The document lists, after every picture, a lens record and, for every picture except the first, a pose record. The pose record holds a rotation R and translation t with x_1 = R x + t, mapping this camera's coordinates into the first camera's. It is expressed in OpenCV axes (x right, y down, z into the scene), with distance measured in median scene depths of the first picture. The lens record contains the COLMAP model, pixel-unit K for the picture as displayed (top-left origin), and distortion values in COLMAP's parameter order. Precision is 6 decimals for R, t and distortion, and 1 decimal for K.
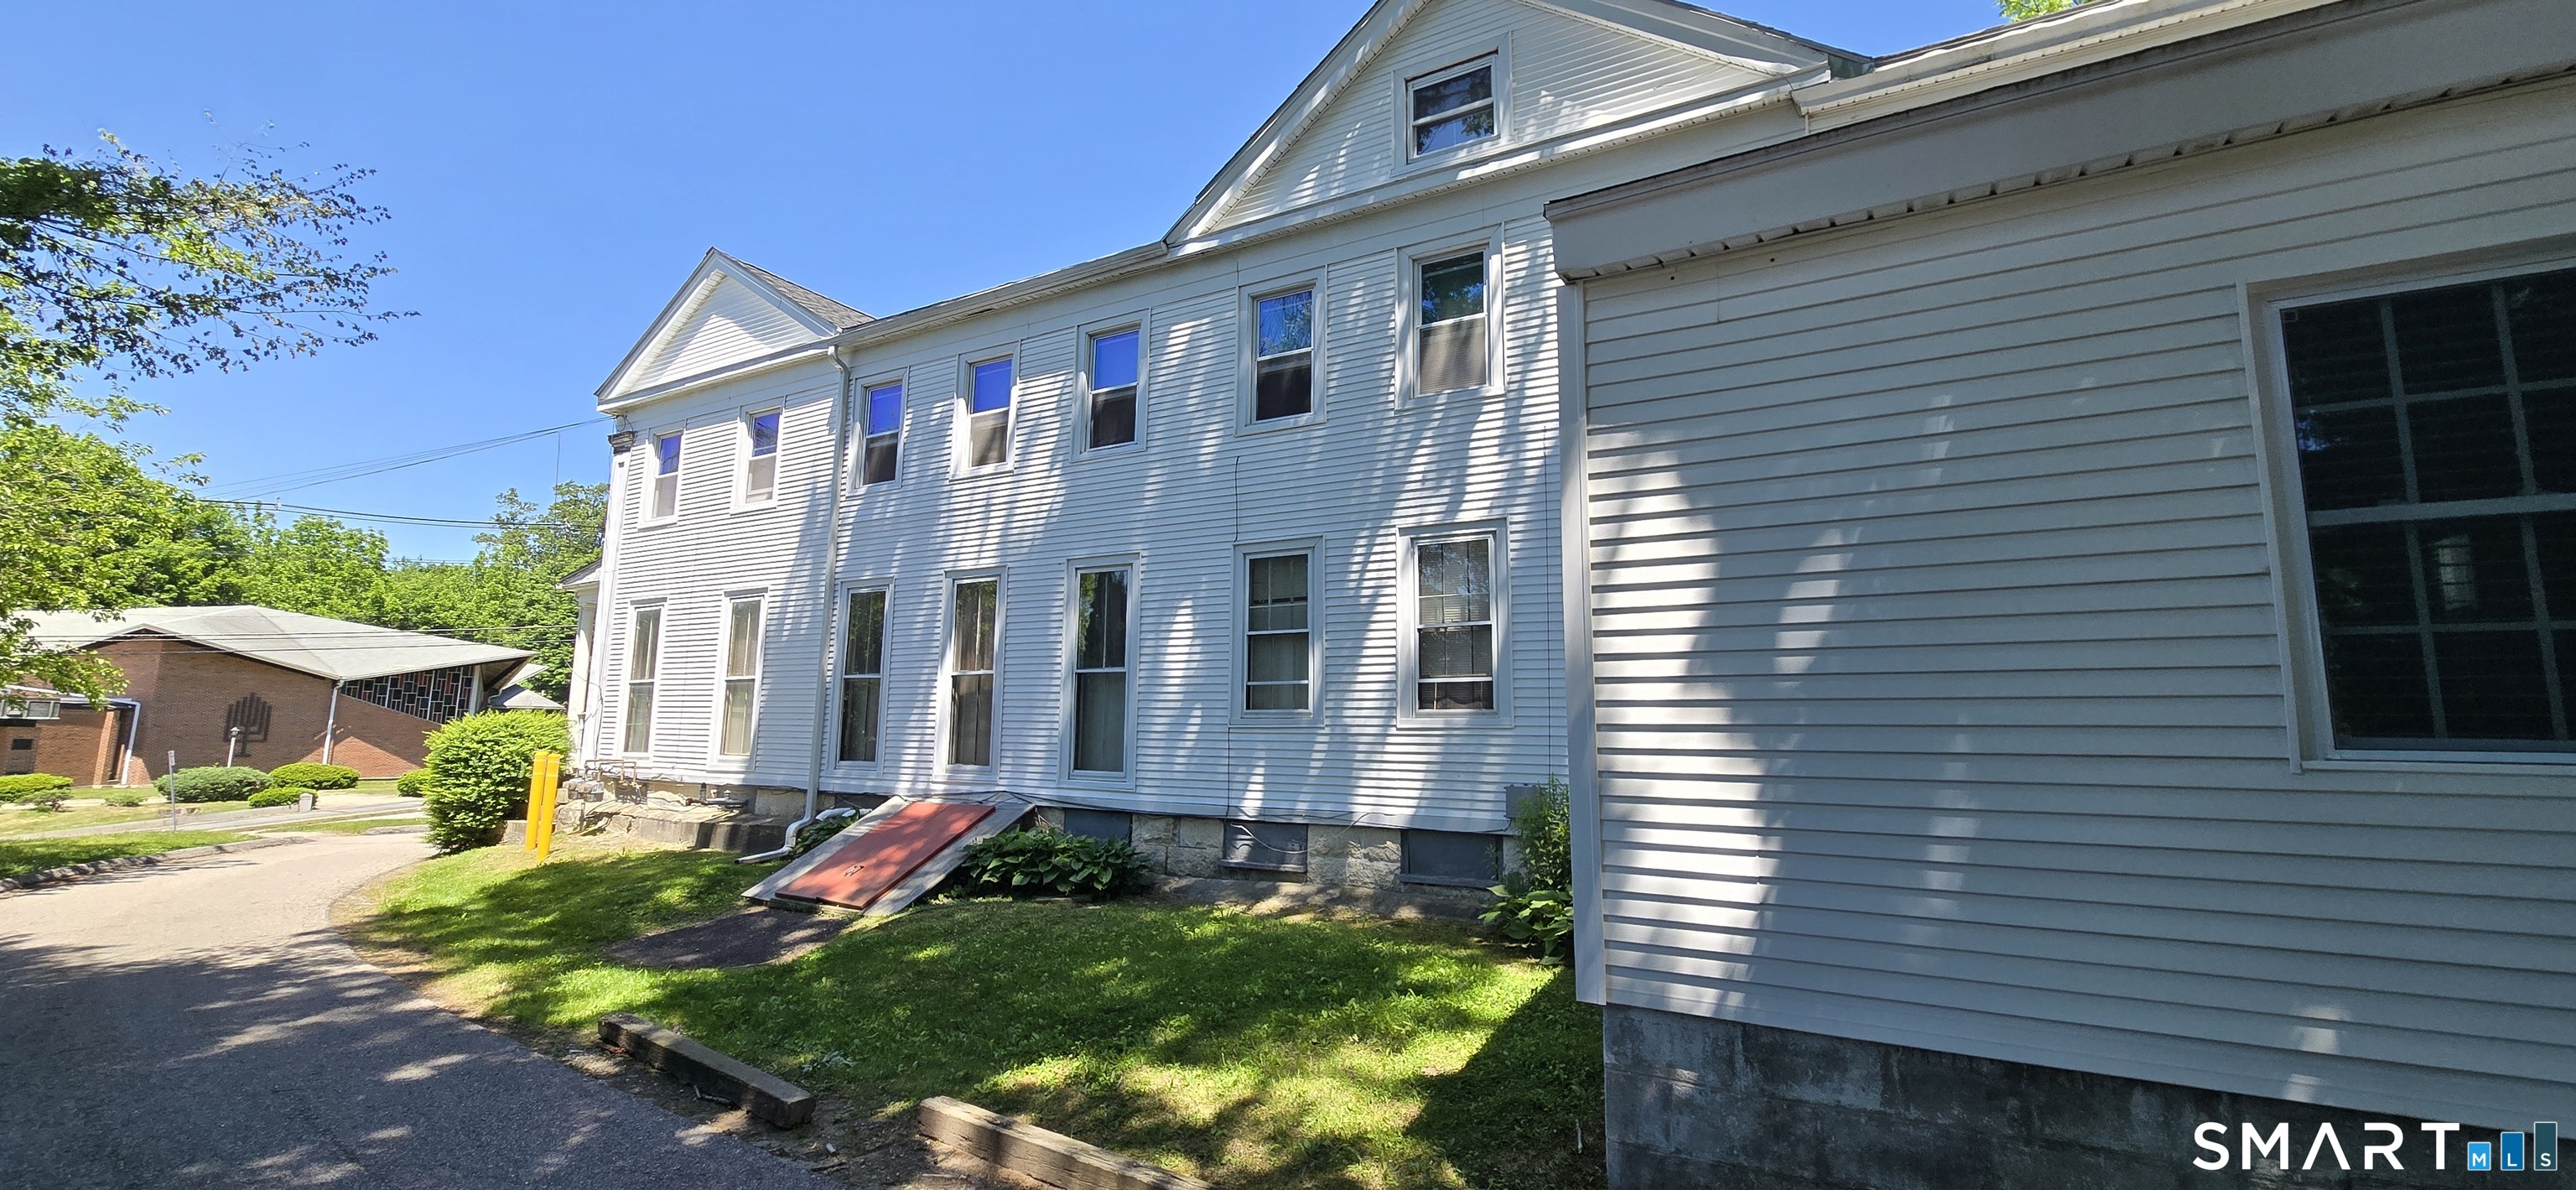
lens RADIAL K [[1054.5, 0, 1304.8], [0, 1054.5, 587.3], [0, 0, 1]] dist [-0.000320, 0.000105]
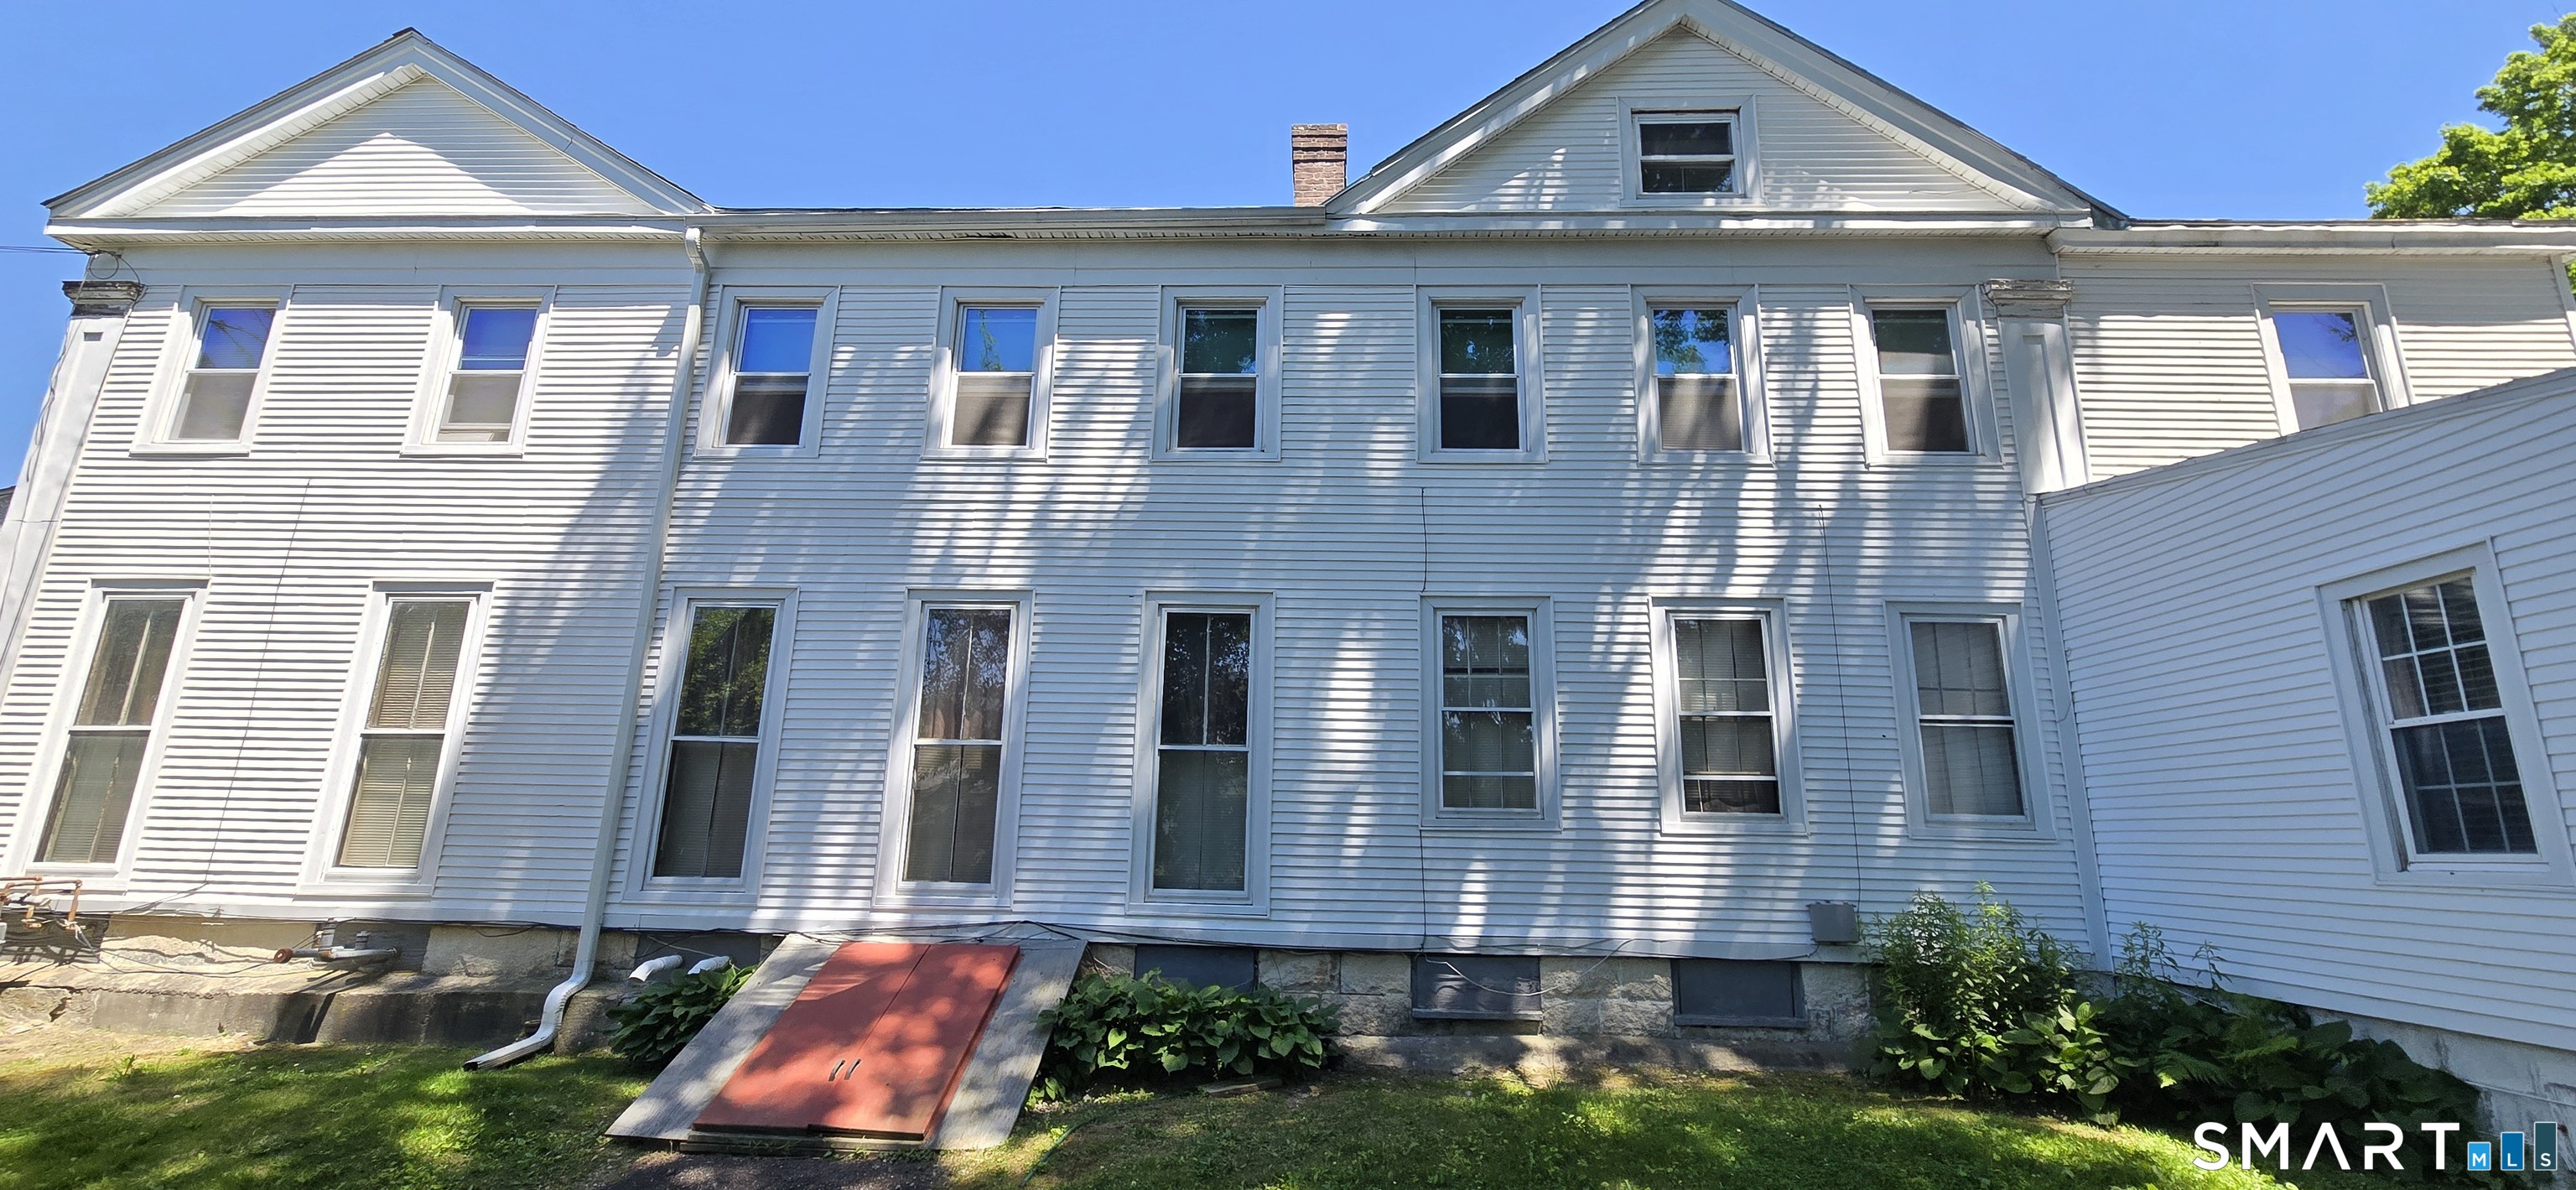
lens RADIAL K [[1054.5, 0, 1290.6], [0, 1054.5, 585.6], [0, 0, 1]] dist [-0.000320, 0.000105]
pose [[0.882260, 0.115579, 0.456354, -0.488607], [-0.072947, 0.991249, -0.110023, 0.044108], [-0.465077, 0.063779, 0.882970, 0.327851]]
